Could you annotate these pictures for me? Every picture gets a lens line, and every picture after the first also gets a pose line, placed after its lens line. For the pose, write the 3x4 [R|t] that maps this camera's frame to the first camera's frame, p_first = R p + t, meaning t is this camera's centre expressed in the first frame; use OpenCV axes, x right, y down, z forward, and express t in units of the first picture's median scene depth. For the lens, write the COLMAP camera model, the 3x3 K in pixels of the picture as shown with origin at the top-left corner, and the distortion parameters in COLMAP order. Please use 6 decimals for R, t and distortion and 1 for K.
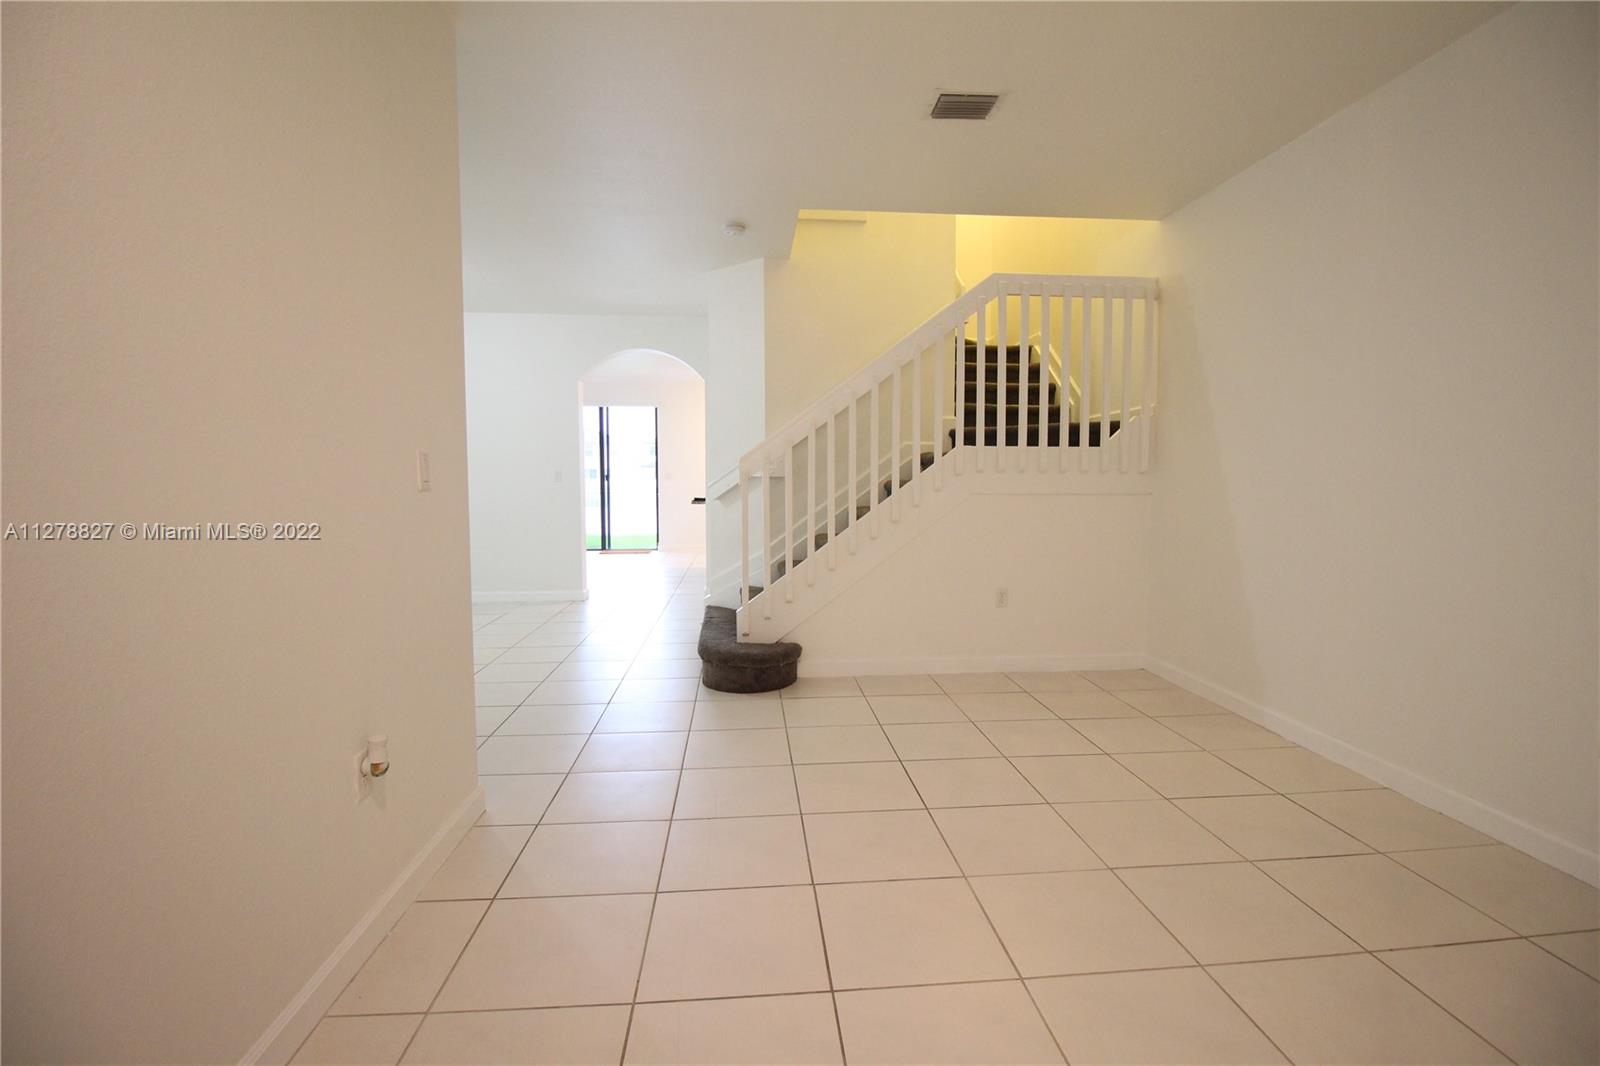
lens RADIAL K [[736.2, 0, 800.0], [0, 736.2, 533.0], [0, 0, 1]] dist [-0.033883, -0.000045]
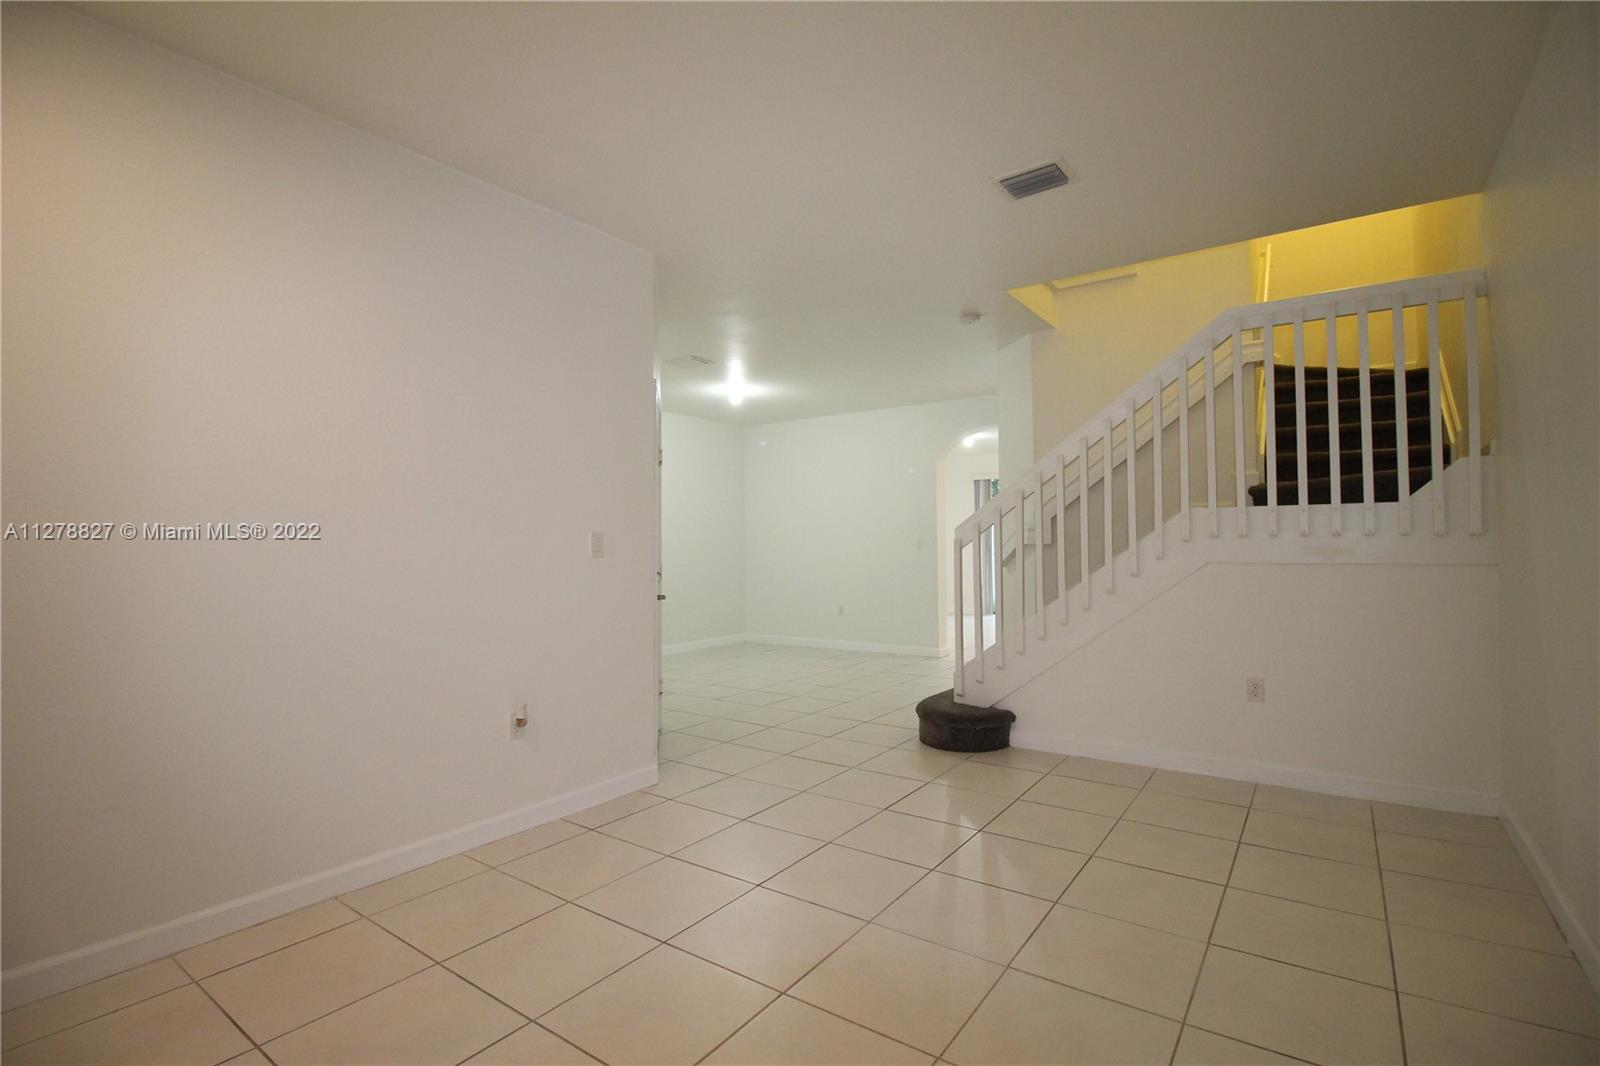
lens RADIAL K [[743.5, 0, 806.4], [0, 743.5, 522.3], [0, 0, 1]] dist [0.001172, -0.012628]
pose [[0.763013, -0.028128, -0.645771, 0.438588], [-0.038208, 0.995343, -0.088498, -0.005689], [0.645253, 0.092199, 0.758385, 0.028696]]
